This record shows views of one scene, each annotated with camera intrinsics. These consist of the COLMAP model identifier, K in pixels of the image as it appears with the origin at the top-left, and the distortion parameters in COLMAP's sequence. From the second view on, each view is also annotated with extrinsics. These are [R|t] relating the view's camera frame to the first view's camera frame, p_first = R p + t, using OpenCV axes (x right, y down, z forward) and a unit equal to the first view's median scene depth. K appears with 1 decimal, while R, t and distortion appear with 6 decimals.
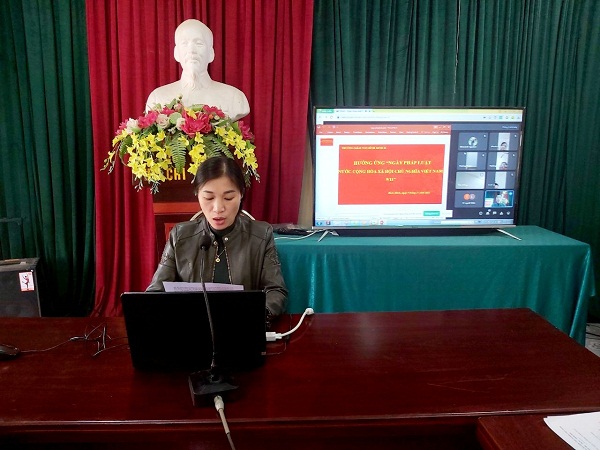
lens RADIAL K [[466.9, 0, 300.0], [0, 466.9, 225.0], [0, 0, 1]] dist [0.094513, -0.142954]
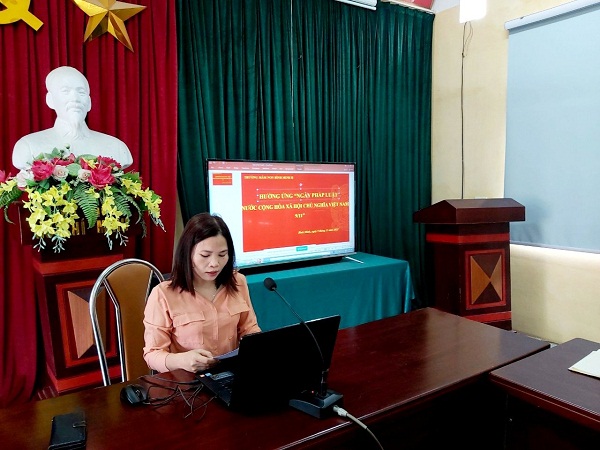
lens RADIAL K [[466.9, 0, 300.0], [0, 466.9, 225.0], [0, 0, 1]] dist [0.094513, -0.142954]
pose [[0.855376, -0.057312, 0.514827, -0.334733], [0.103656, 0.992697, -0.061712, -0.012232], [-0.507530, 0.106152, 0.855070, -0.015302]]
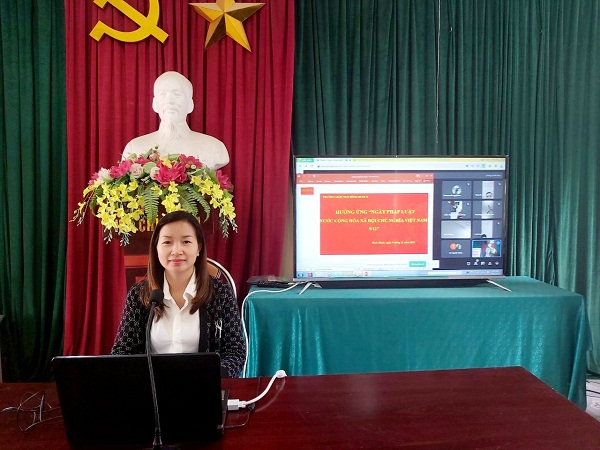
lens RADIAL K [[466.9, 0, 300.0], [0, 466.9, 225.0], [0, 0, 1]] dist [0.094513, -0.142954]
pose [[0.999888, -0.007252, 0.013086, 0.027969], [0.008665, 0.993735, -0.111427, 0.001154], [-0.012196, 0.111528, 0.993686, 0.041795]]
